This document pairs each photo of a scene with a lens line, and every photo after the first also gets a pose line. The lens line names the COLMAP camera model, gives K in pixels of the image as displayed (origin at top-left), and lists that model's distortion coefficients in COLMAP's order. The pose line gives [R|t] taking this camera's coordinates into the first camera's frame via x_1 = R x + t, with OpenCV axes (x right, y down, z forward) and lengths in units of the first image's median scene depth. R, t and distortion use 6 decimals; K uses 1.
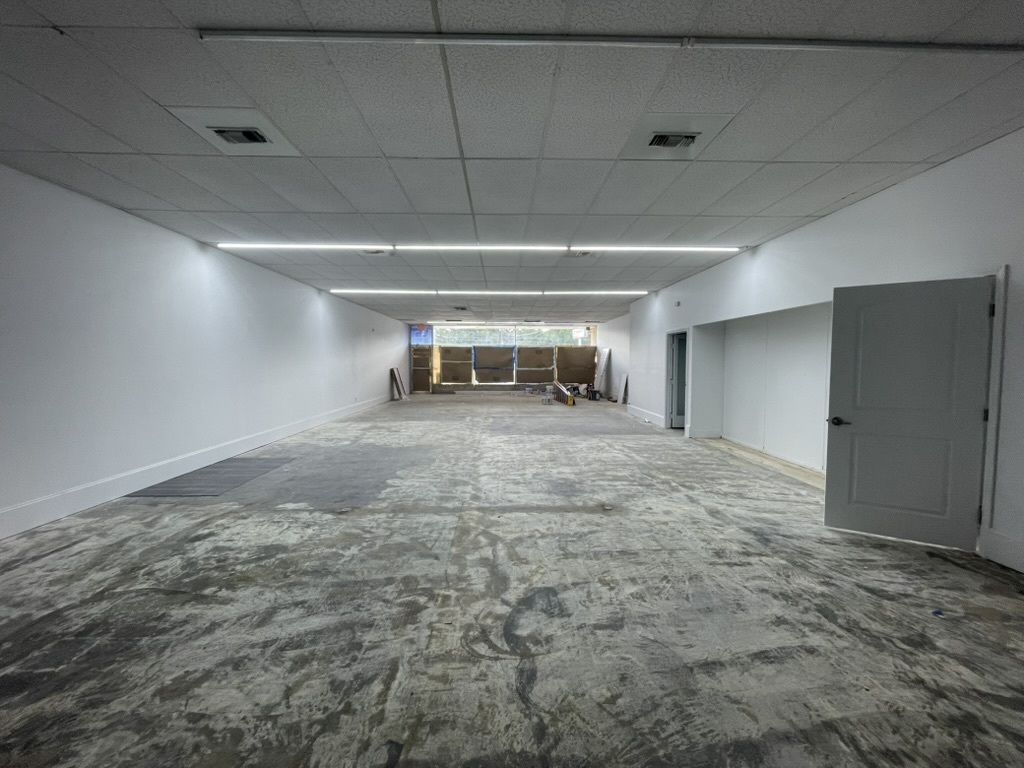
lens RADIAL K [[416.7, 0, 508.9], [0, 416.7, 385.4], [0, 0, 1]] dist [-0.005430, 0.000340]
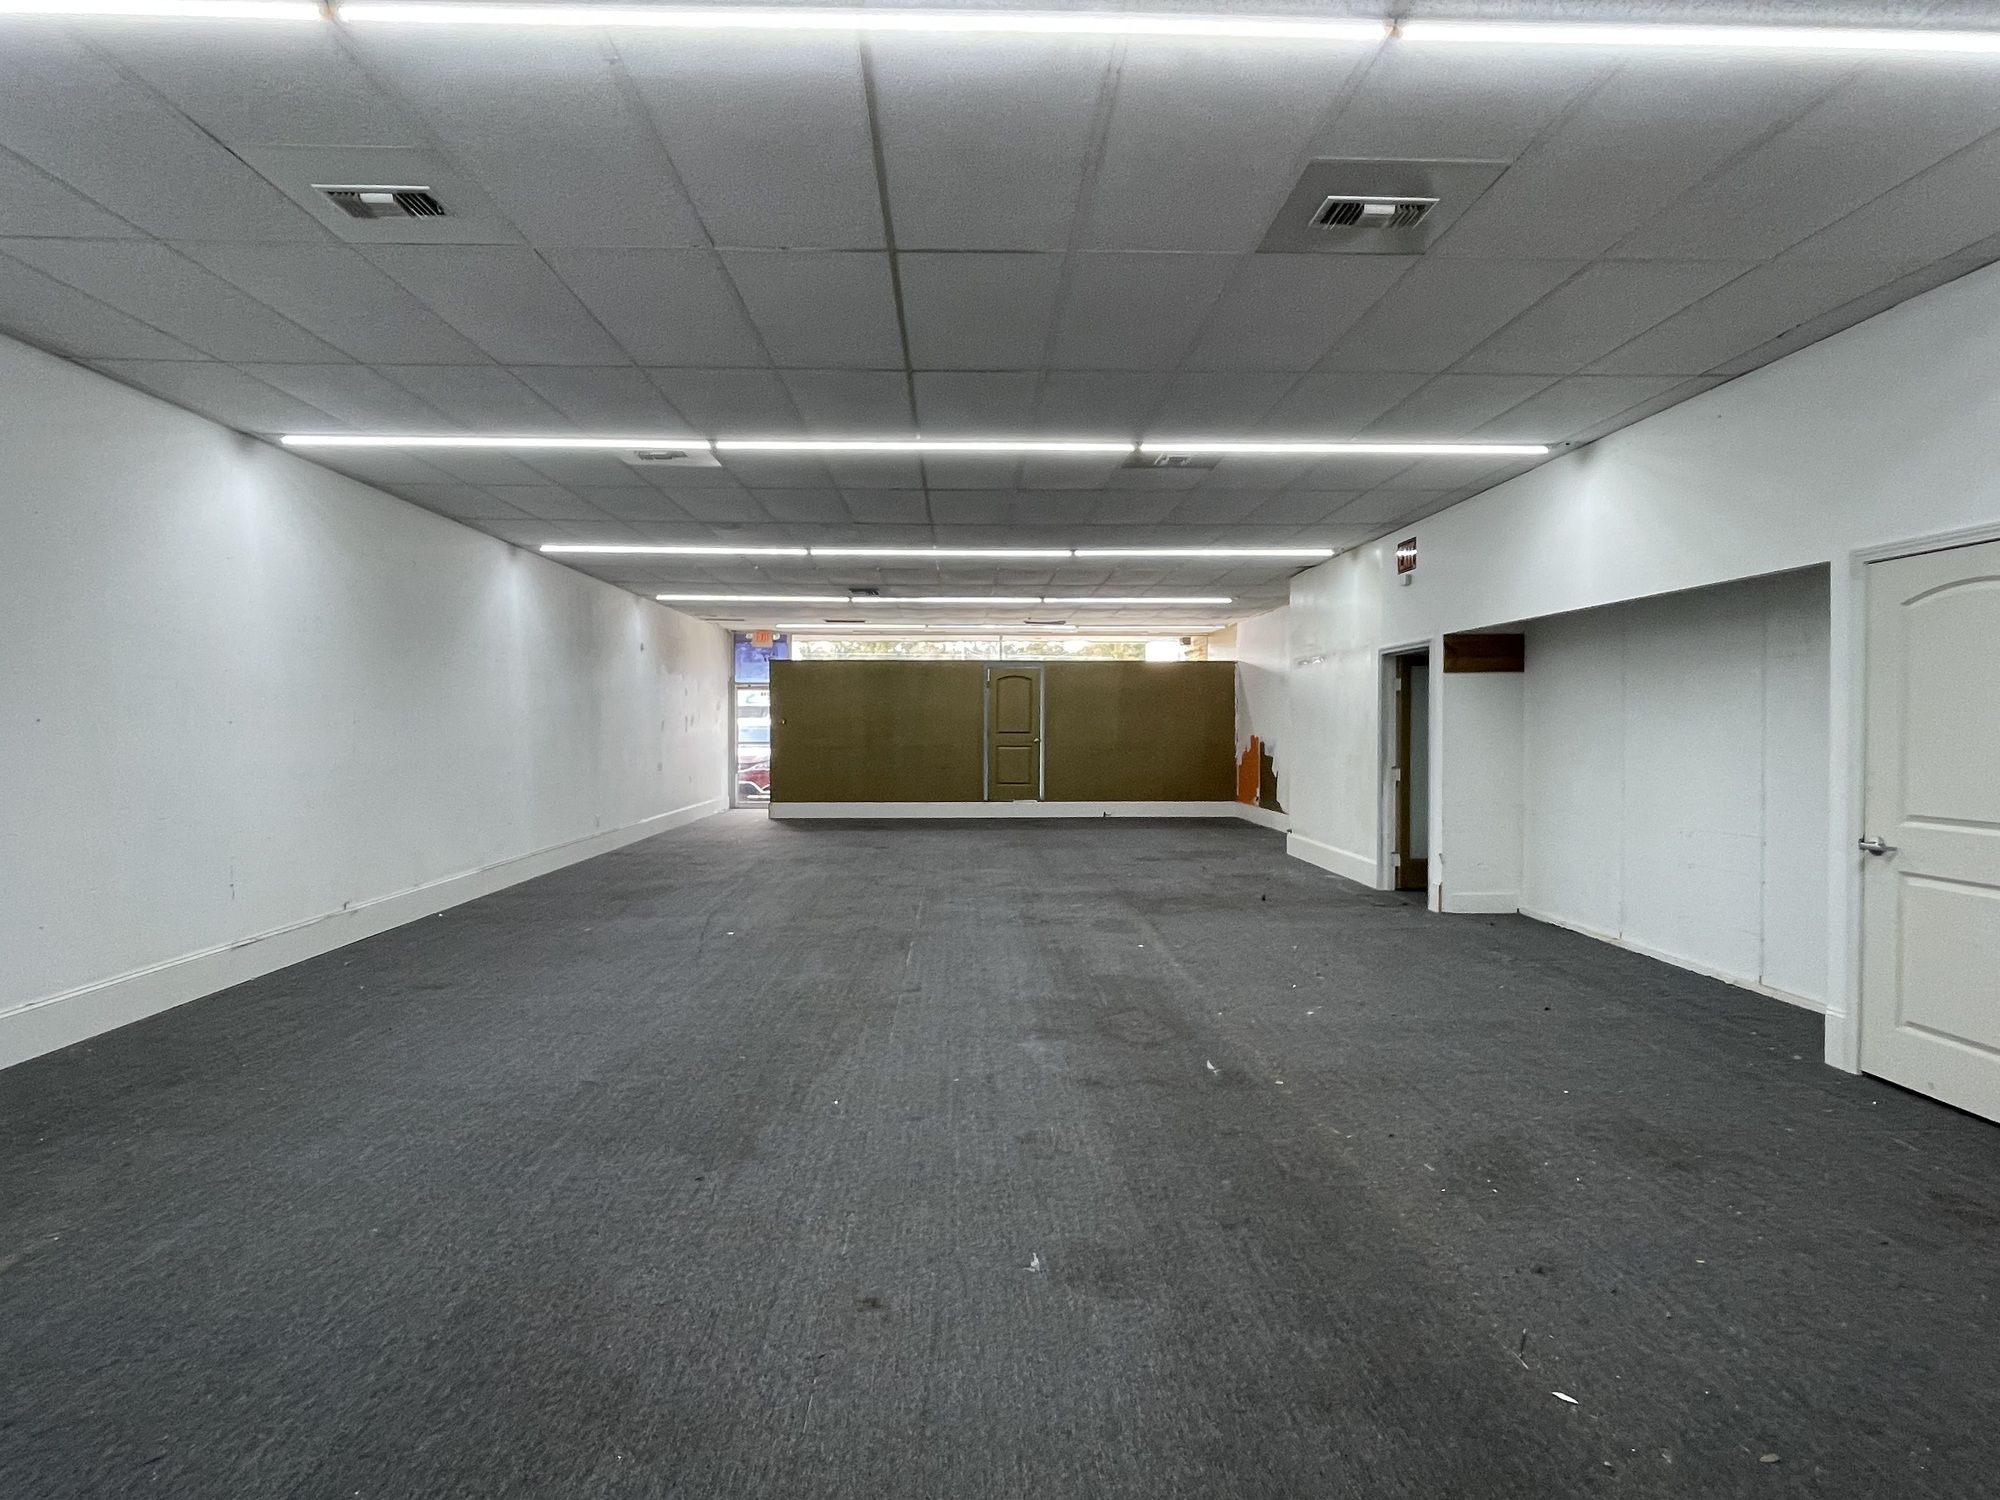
lens RADIAL K [[1090.4, 0, 997.6], [0, 1090.4, 749.4], [0, 0, 1]] dist [-0.012004, 0.000093]
pose [[0.999893, -0.002502, 0.014430, -0.013632], [0.003032, 0.999318, -0.036805, 0.011929], [-0.014328, 0.036845, 0.999218, -0.083007]]
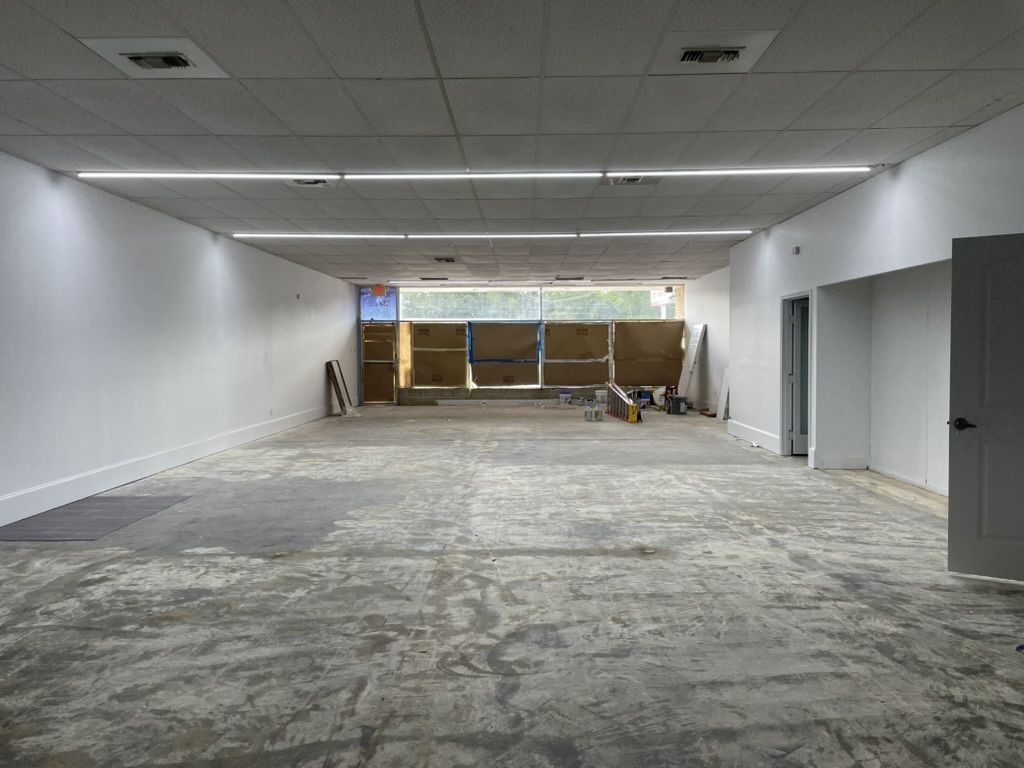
lens RADIAL K [[781.3, 0, 511.9], [0, 781.3, 382.1], [0, 0, 1]] dist [0.094831, -0.122019]
pose [[0.999370, -0.005811, -0.035021, 0.048170], [0.005261, 0.999862, -0.015767, 0.024277], [0.035108, 0.015573, 0.999262, -0.306938]]
